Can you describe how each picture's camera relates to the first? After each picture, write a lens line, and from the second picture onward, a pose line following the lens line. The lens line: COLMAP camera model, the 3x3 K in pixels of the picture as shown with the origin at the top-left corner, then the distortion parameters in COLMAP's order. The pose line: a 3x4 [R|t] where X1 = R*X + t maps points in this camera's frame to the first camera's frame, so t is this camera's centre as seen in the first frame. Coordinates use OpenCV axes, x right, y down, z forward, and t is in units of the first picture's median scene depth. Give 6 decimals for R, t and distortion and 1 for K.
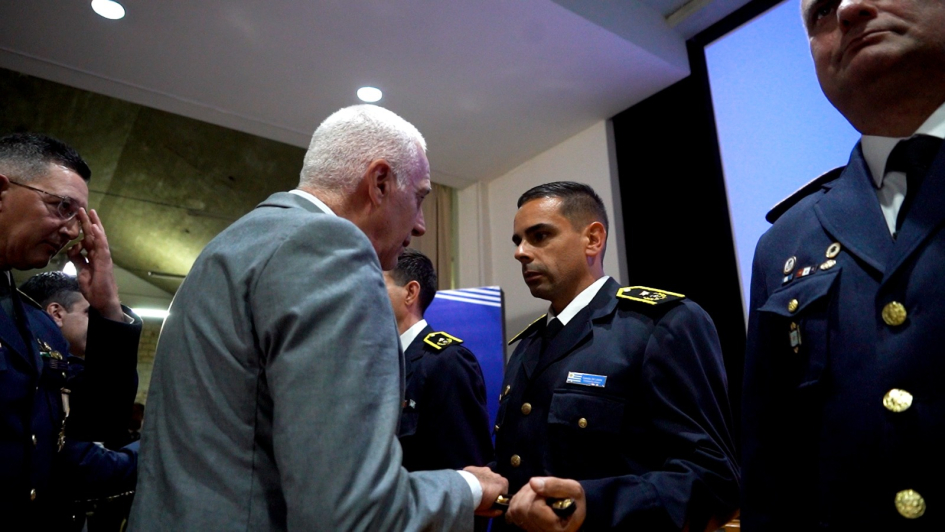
lens RADIAL K [[640.0, 0, 468.1], [0, 640.0, 272.8], [0, 0, 1]] dist [-0.017454, 0.000116]
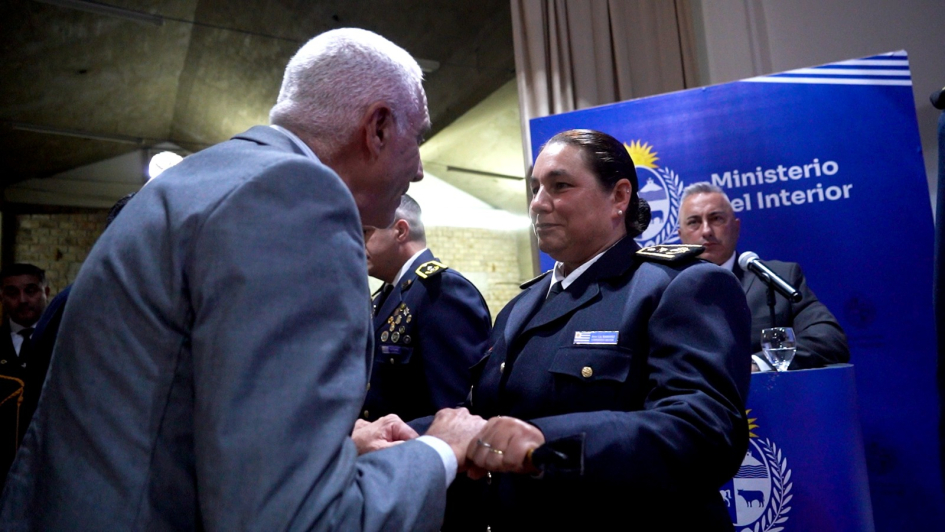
lens RADIAL K [[640.0, 0, 468.1], [0, 640.0, 272.8], [0, 0, 1]] dist [-0.017454, 0.000116]
pose [[0.992691, -0.051971, -0.108921, -0.382095], [0.068598, 0.985538, 0.154948, 0.136456], [0.099293, -0.161287, 0.981900, 0.530589]]
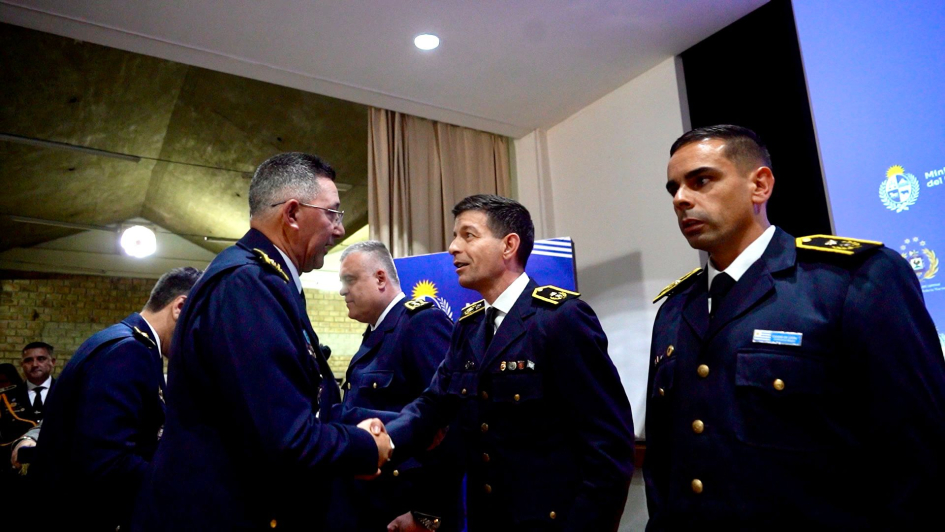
lens RADIAL K [[640.0, 0, 468.1], [0, 640.0, 272.8], [0, 0, 1]] dist [-0.017454, 0.000116]
pose [[0.997354, -0.039794, -0.060837, -0.068093], [0.044307, 0.996220, 0.074719, -0.005471], [0.057633, -0.077217, 0.995347, 0.021165]]
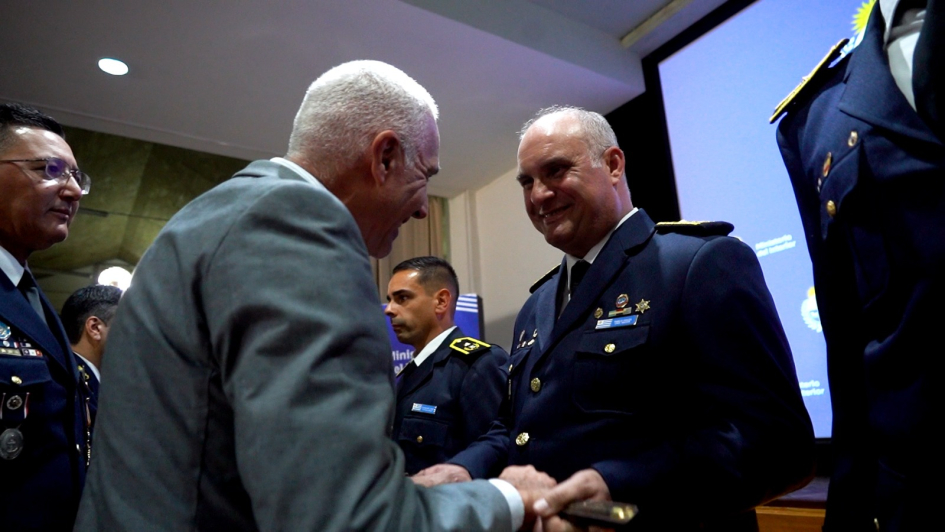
lens RADIAL K [[648.5, 0, 457.0], [0, 648.5, 265.0], [0, 0, 1]] dist [-0.003463, -0.000917]
pose [[0.997031, -0.038372, -0.066755, 0.127814], [0.038994, 0.999207, 0.008033, -0.054862], [0.066393, -0.010612, 0.997737, -0.146350]]
